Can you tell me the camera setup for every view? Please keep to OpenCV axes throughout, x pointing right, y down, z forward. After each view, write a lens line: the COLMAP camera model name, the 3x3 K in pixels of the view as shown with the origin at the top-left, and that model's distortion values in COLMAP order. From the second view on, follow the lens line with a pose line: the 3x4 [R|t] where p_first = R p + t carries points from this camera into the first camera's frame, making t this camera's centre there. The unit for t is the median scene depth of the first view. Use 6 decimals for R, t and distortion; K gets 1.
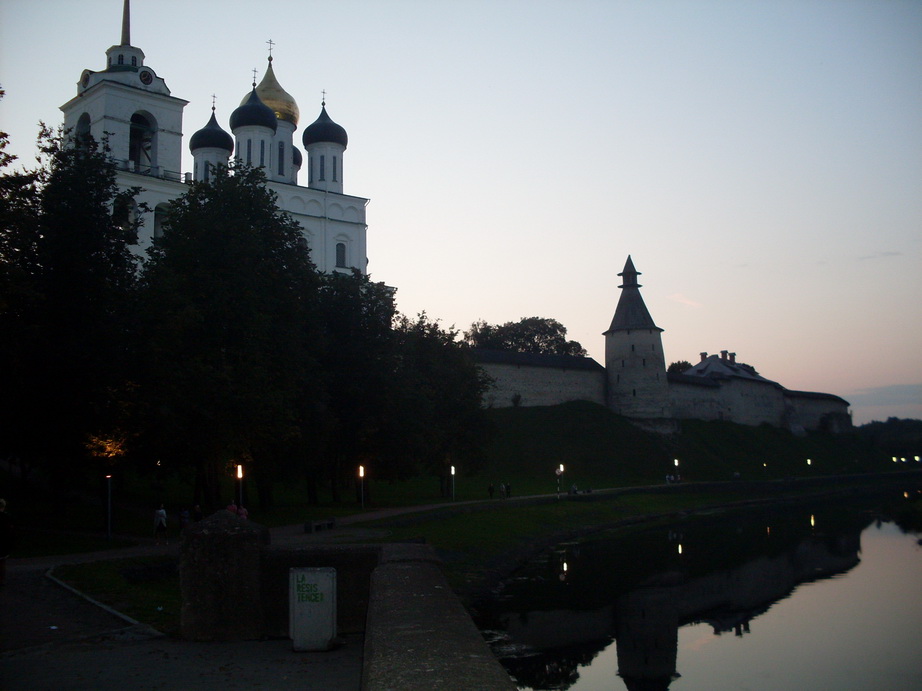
lens RADIAL K [[1040.0, 0, 440.4], [0, 1040.0, 333.9], [0, 0, 1]] dist [-0.141025, 0.000000]
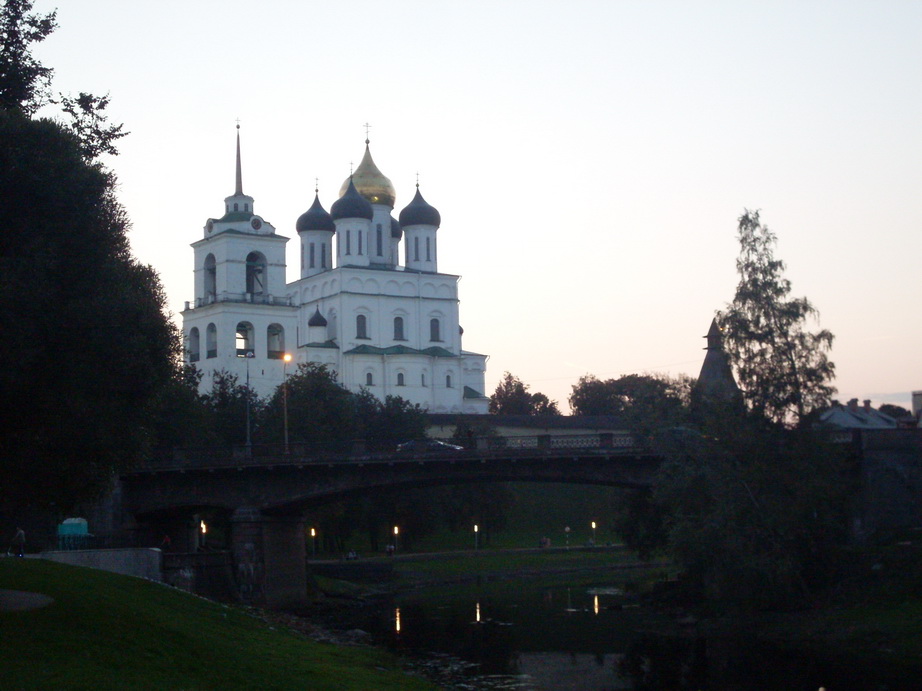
lens RADIAL K [[1626.2, 0, 460.6], [0, 1626.2, 345.1], [0, 0, 1]] dist [-0.137132, 0.000000]
pose [[0.988061, -0.018551, -0.152945, 0.187235], [0.022476, 0.999460, 0.023971, -0.097503], [0.152418, -0.027122, 0.987944, -0.670028]]
